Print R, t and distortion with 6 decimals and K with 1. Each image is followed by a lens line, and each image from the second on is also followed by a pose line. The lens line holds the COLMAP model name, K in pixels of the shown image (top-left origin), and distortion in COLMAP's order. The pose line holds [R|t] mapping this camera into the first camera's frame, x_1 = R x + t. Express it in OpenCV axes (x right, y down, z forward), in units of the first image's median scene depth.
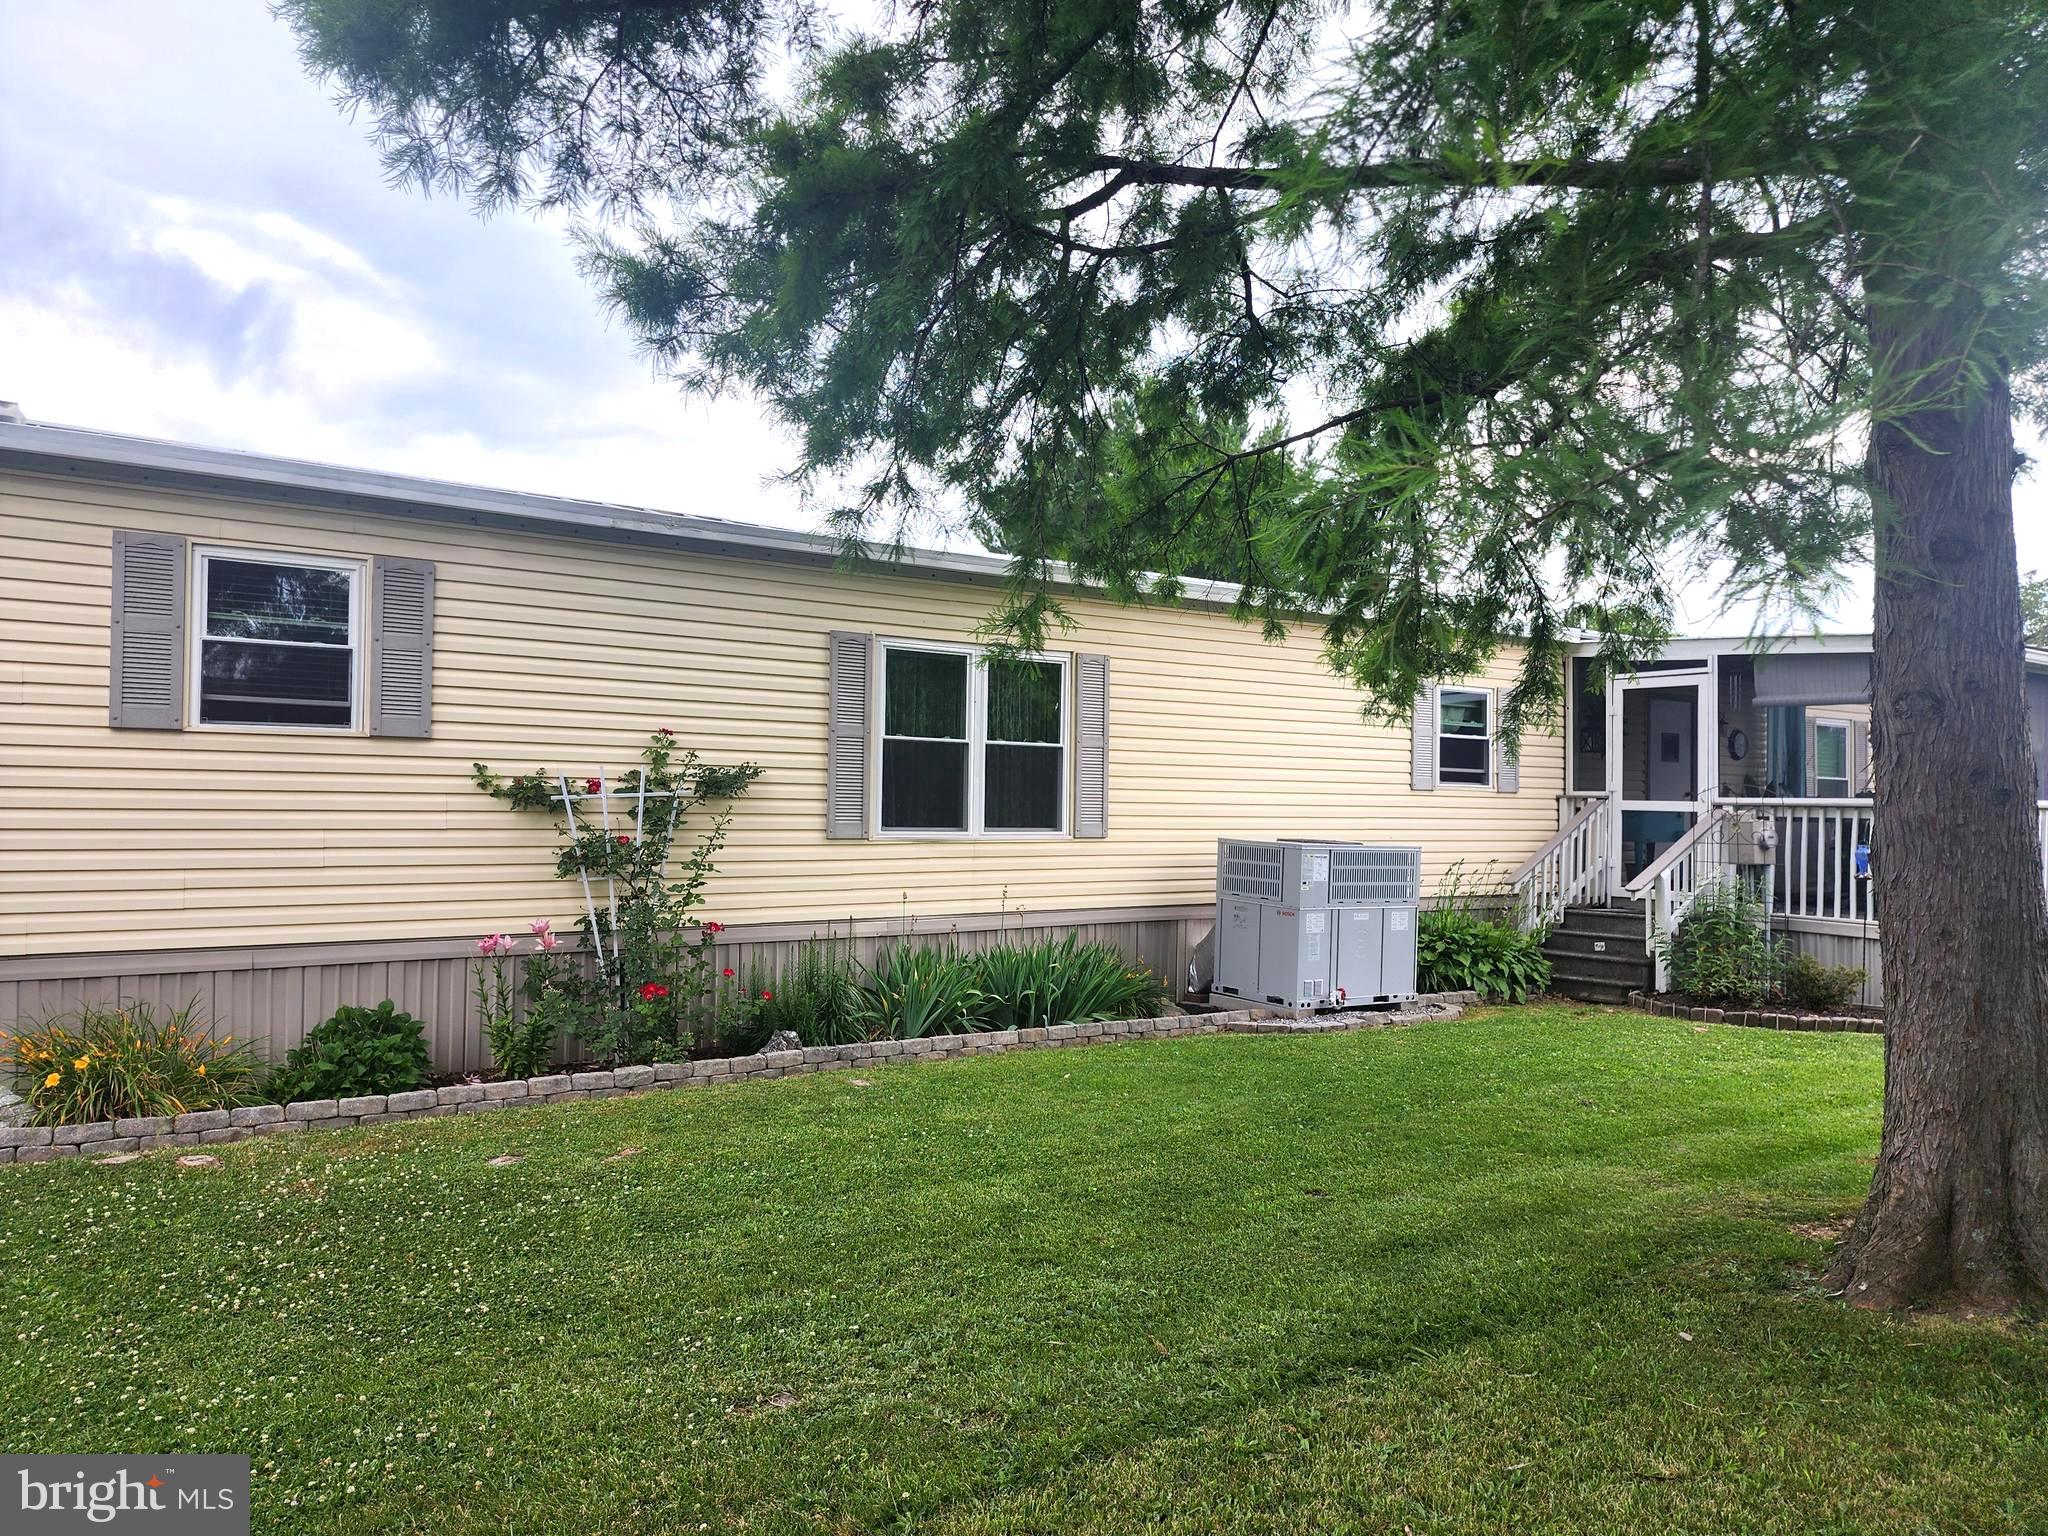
lens RADIAL K [[1380.5, 0, 1015.5], [0, 1380.5, 760.7], [0, 0, 1]] dist [0.080893, -0.059541]
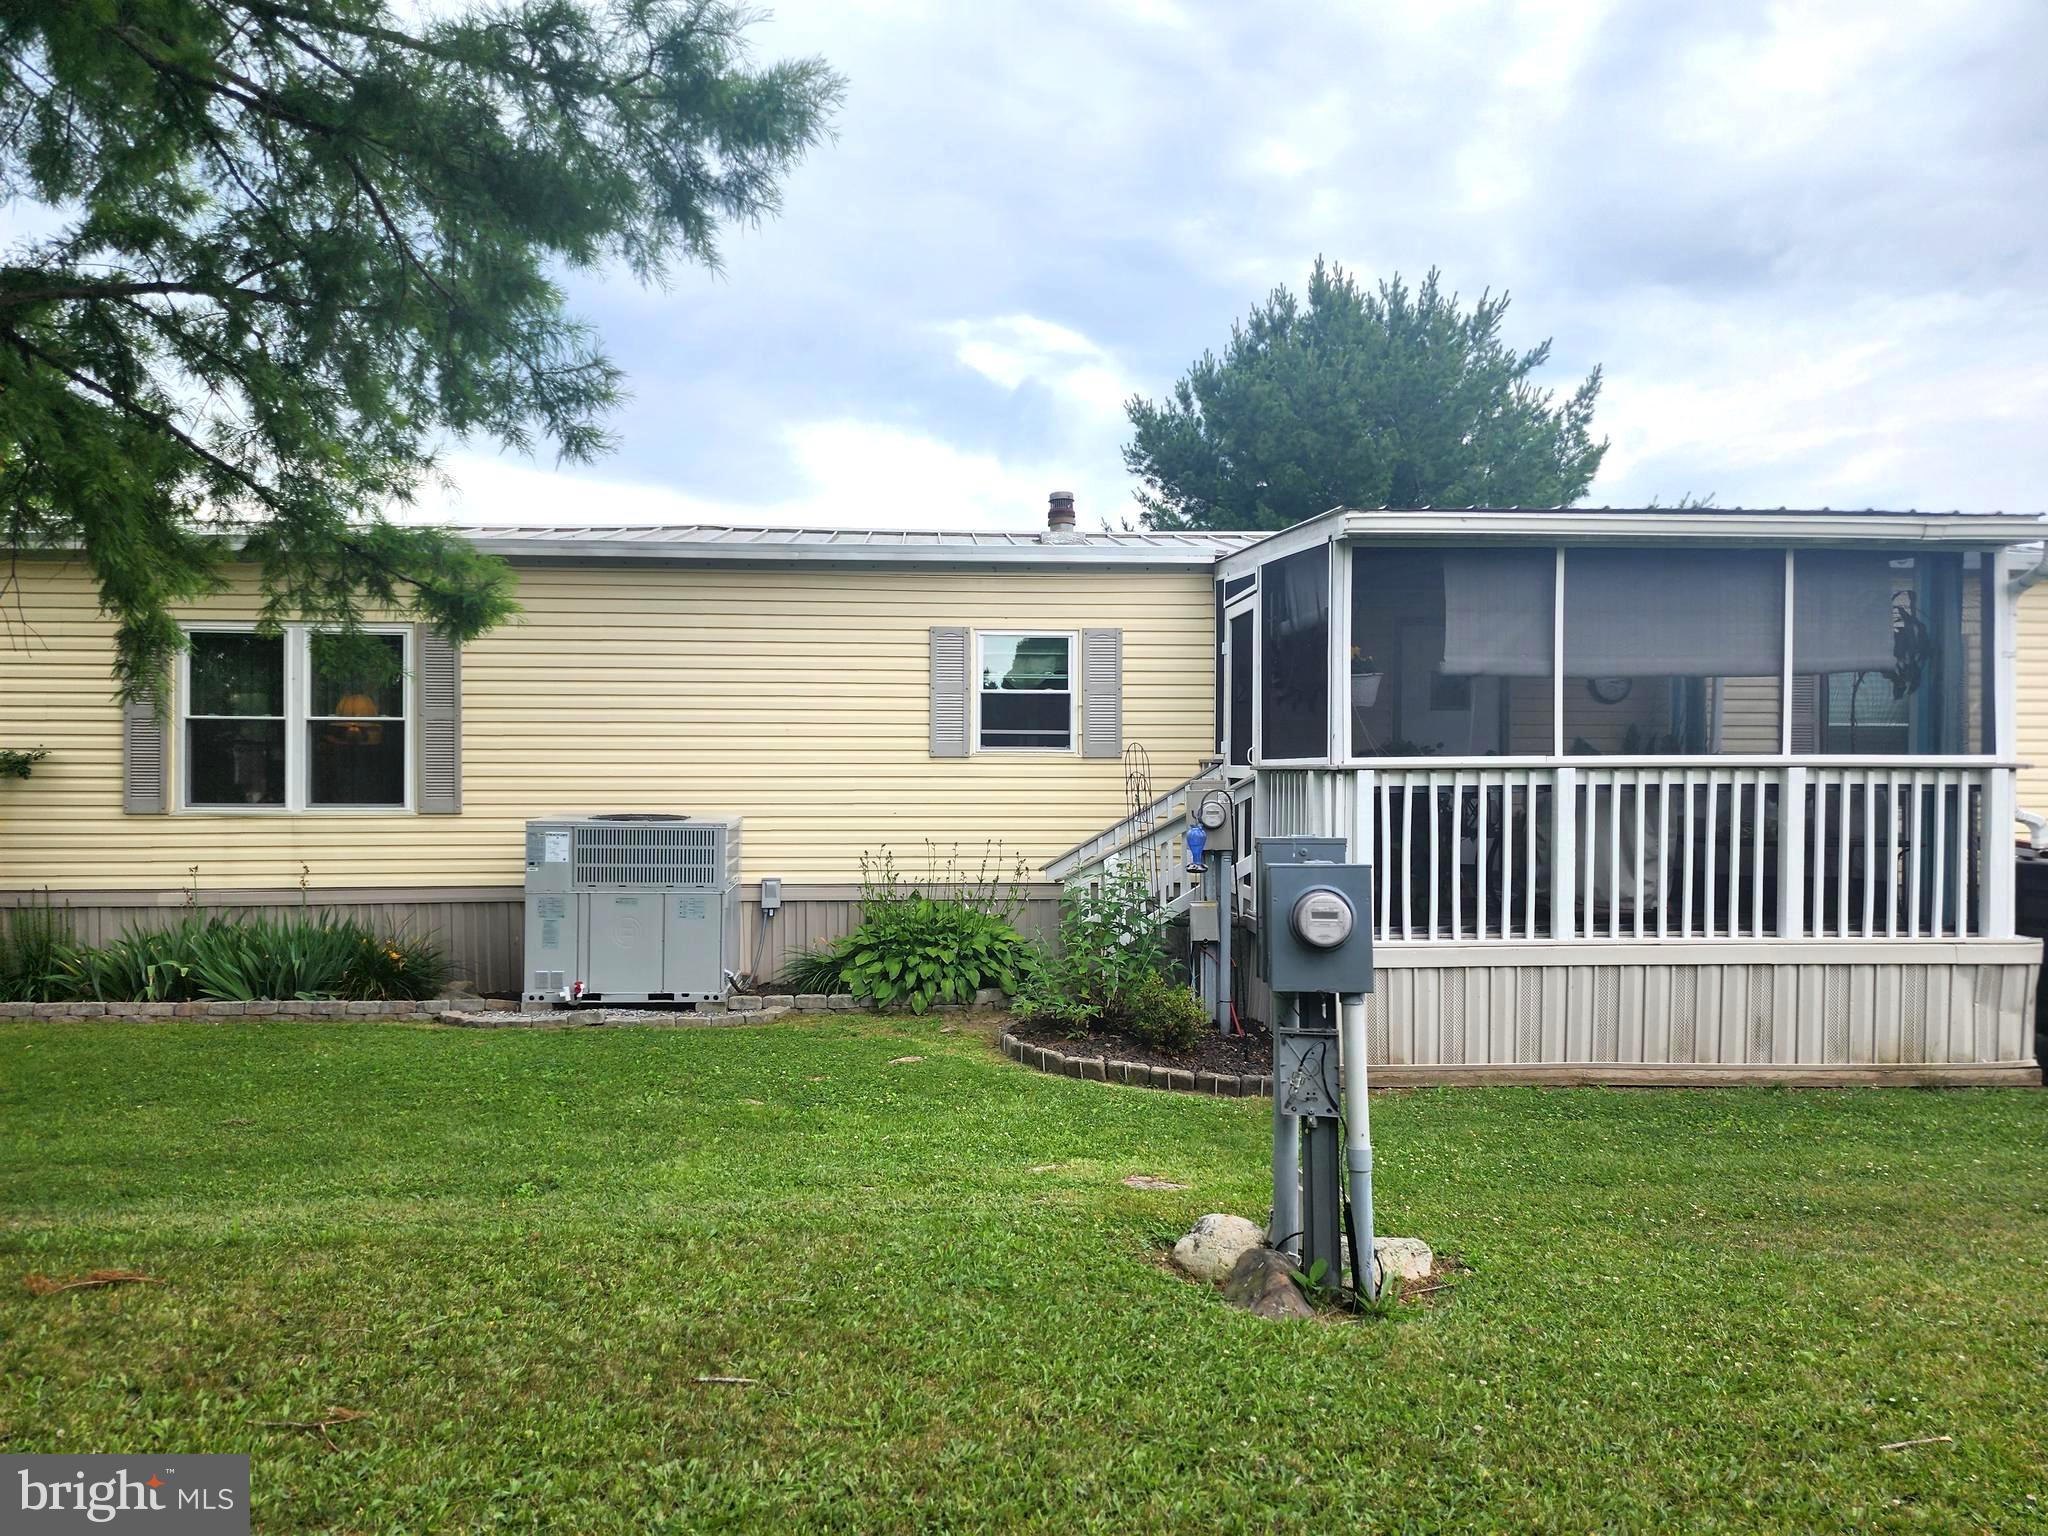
lens RADIAL K [[1380.5, 0, 1007.1], [0, 1380.5, 760.7], [0, 0, 1]] dist [0.080893, -0.059541]
pose [[0.864215, -0.020930, -0.502687, 0.886510], [0.025688, 0.999667, 0.002540, 0.026393], [0.502466, -0.015108, 0.864465, 0.355624]]
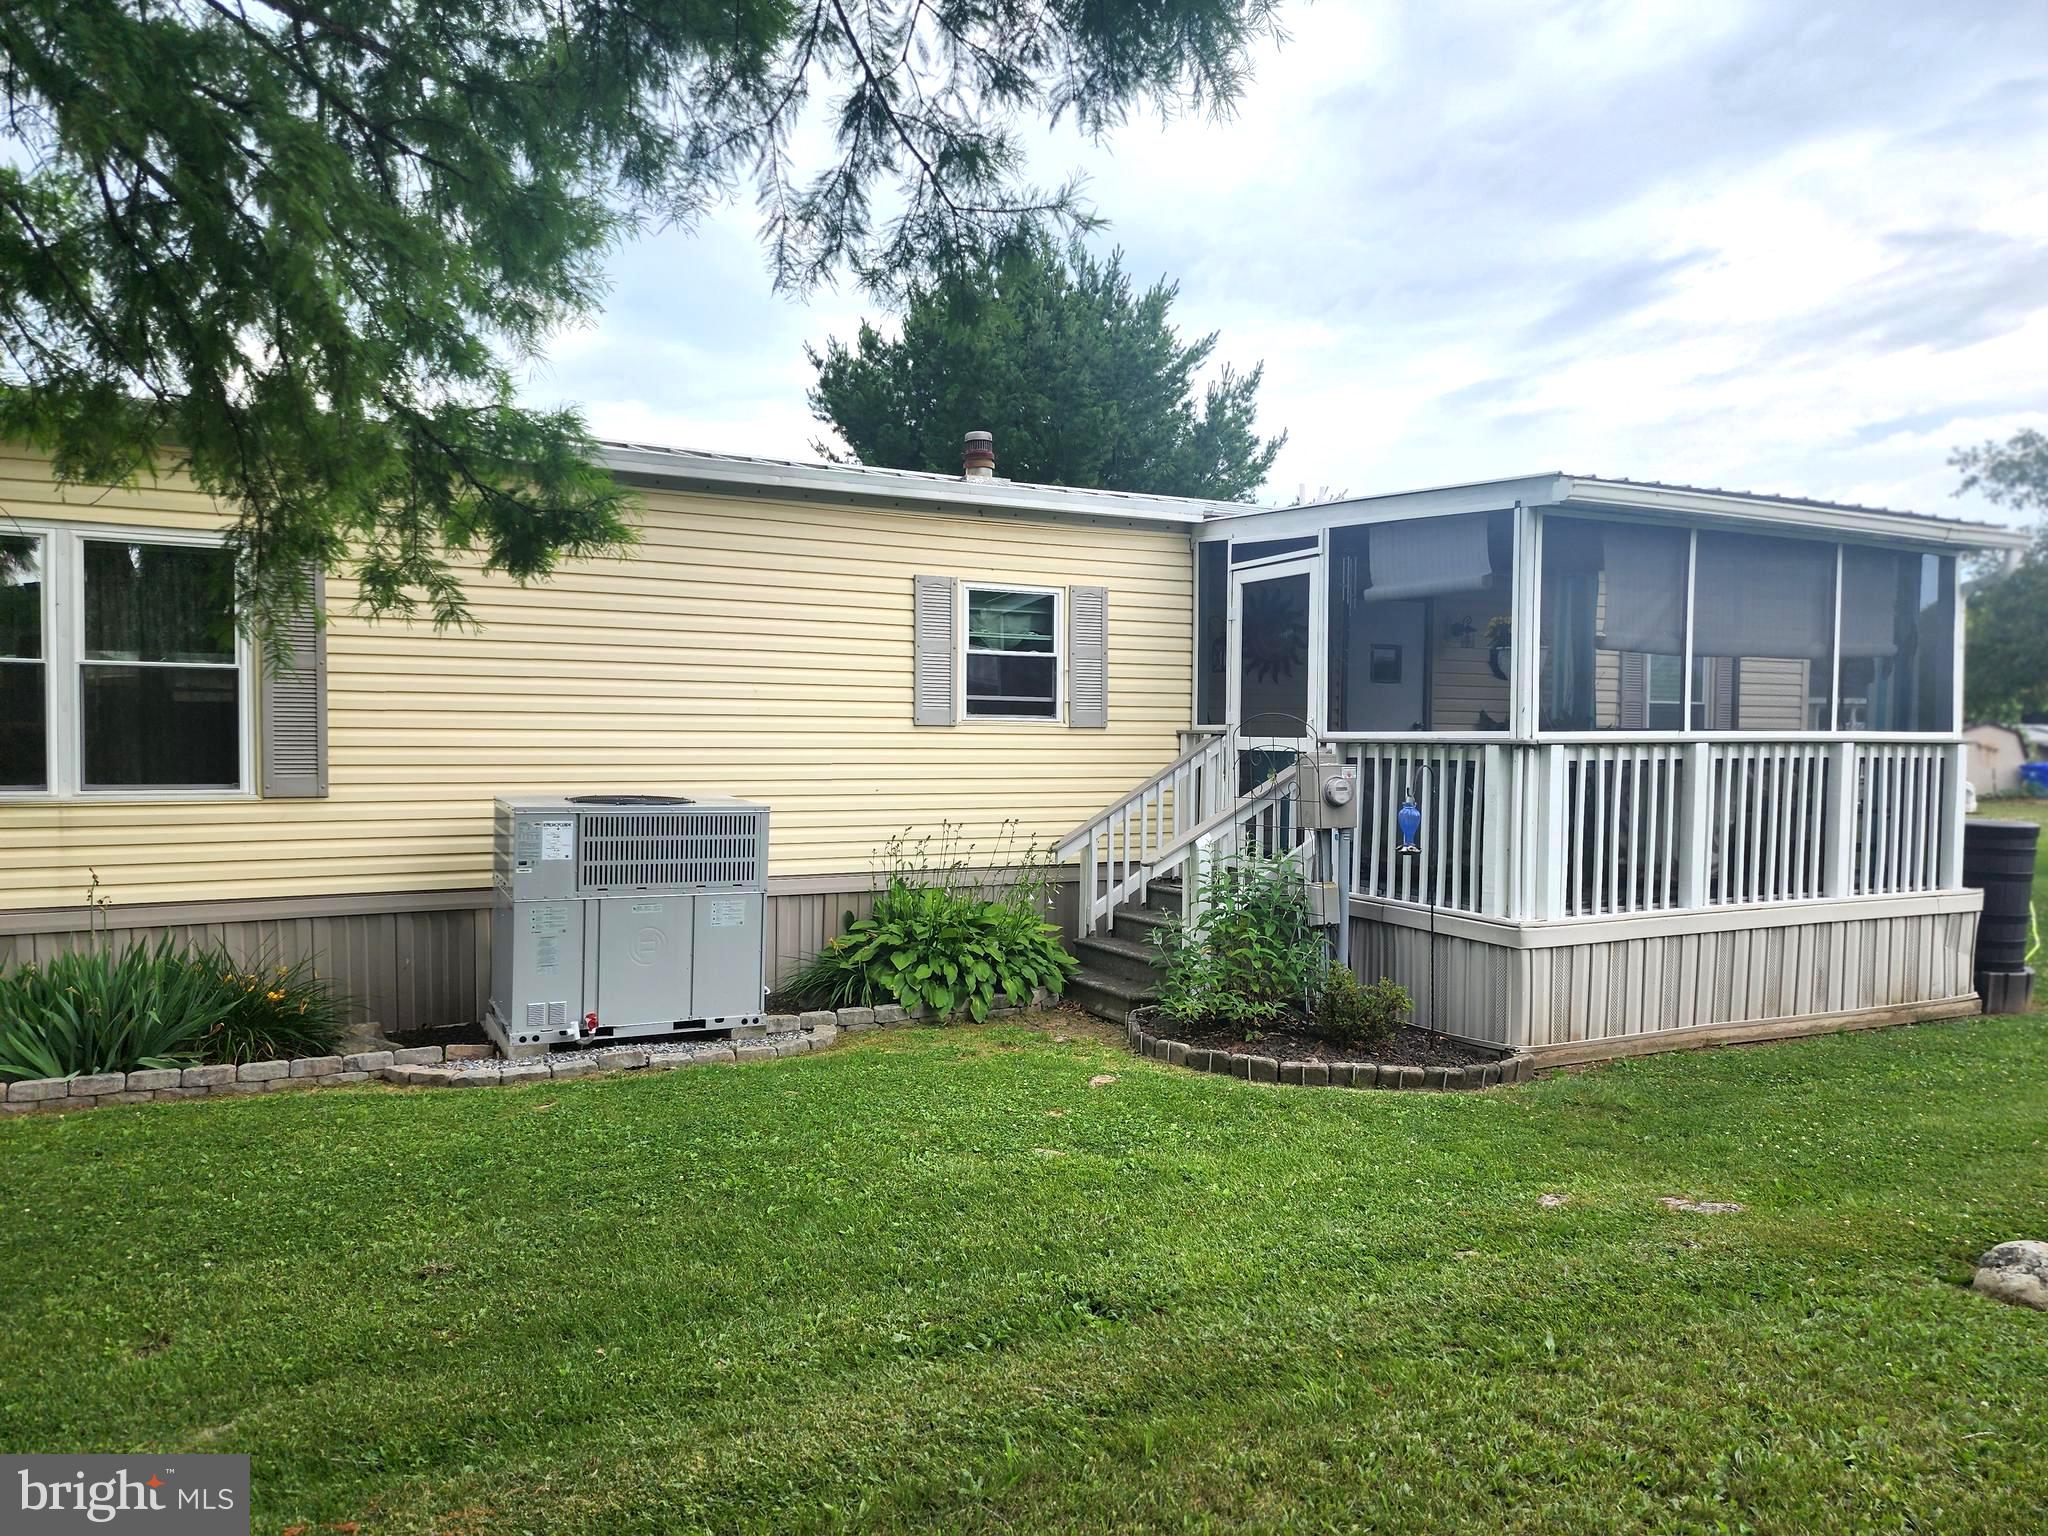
lens RADIAL K [[1380.5, 0, 1010.5], [0, 1380.5, 762.7], [0, 0, 1]] dist [0.080893, -0.059541]
pose [[0.991730, -0.009999, -0.127950, 0.508738], [0.014925, 0.999182, 0.037594, 0.016461], [0.127470, -0.039193, 0.991068, 0.335087]]
